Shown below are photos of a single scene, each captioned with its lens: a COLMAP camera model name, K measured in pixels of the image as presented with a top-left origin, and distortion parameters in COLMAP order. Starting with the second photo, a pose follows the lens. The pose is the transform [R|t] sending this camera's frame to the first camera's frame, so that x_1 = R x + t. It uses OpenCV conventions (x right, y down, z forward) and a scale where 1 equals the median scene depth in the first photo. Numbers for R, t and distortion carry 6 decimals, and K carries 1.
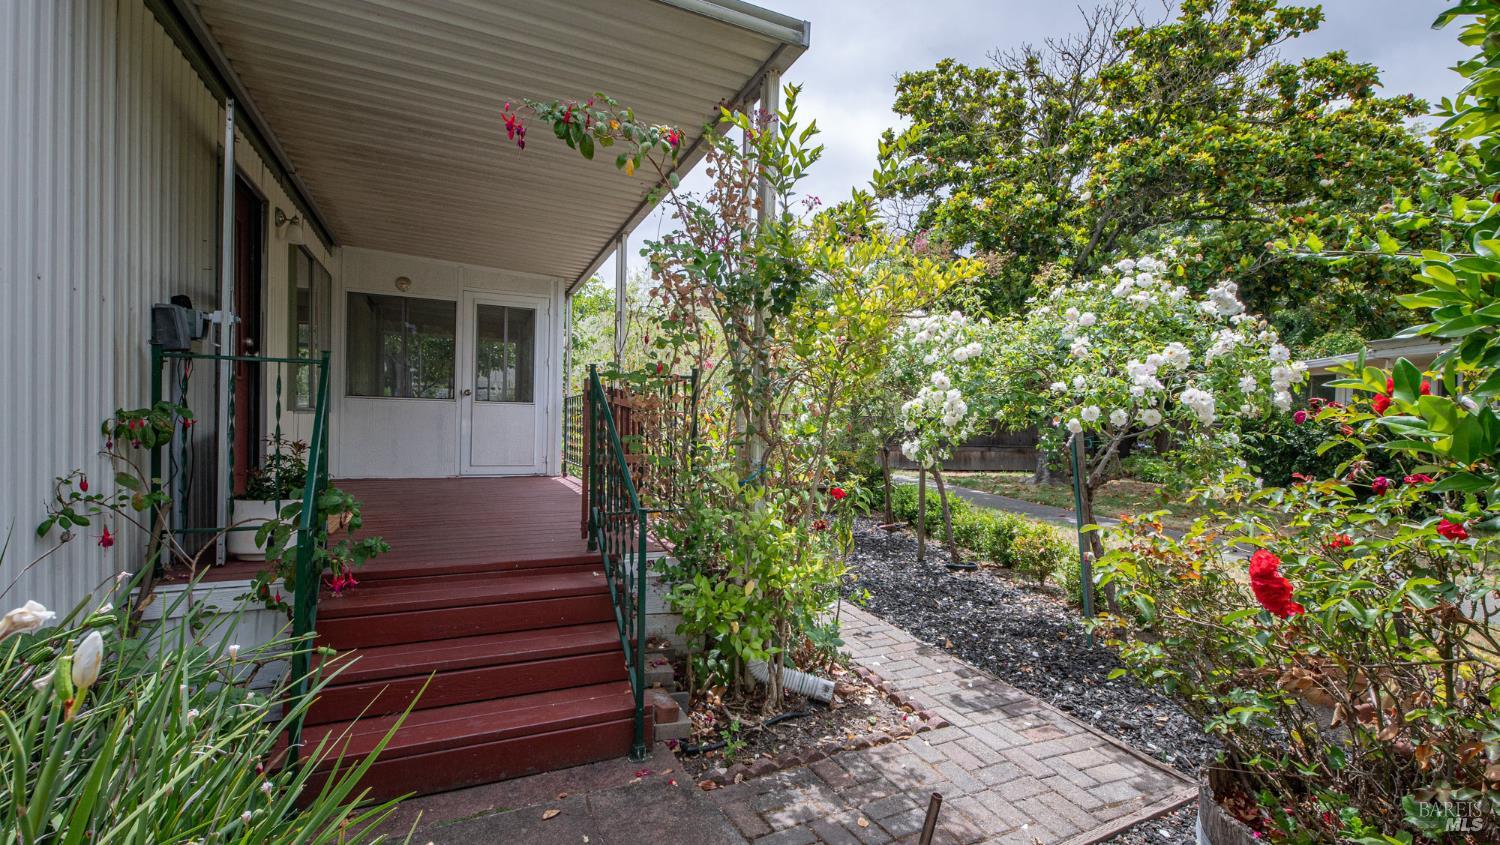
lens RADIAL K [[665.1, 0, 750.0], [0, 665.1, 422.5], [0, 0, 1]] dist [0.000278, -0.010767]
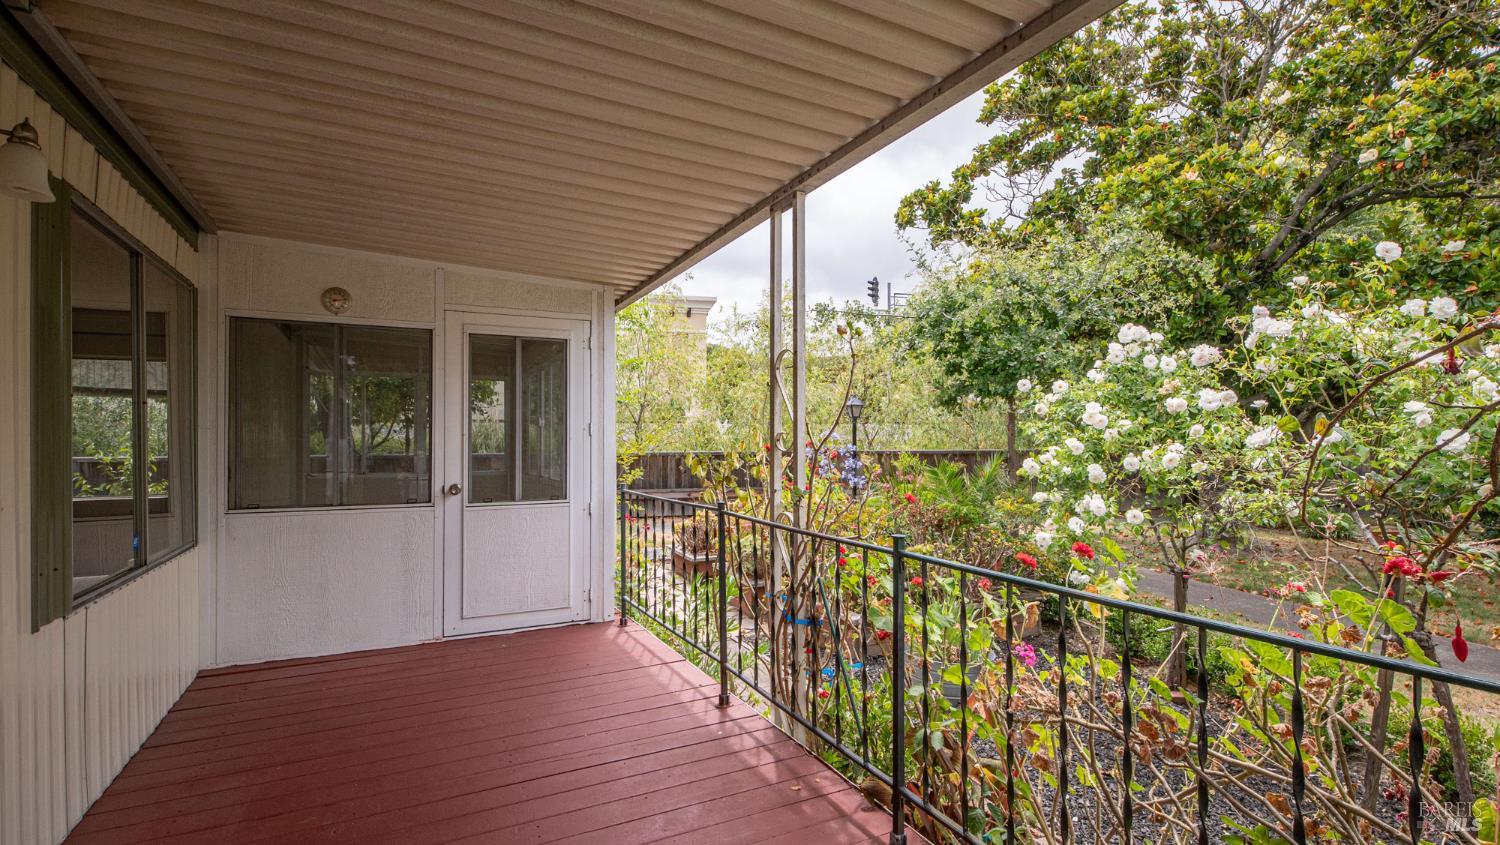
lens RADIAL K [[684.5, 0, 743.1], [0, 684.5, 435.8], [0, 0, 1]] dist [-0.002458, -0.001134]
pose [[0.999935, -0.010555, 0.004418, -0.180109], [0.010520, 0.999915, 0.007749, -0.093343], [-0.004500, -0.007702, 0.999960, 0.414022]]
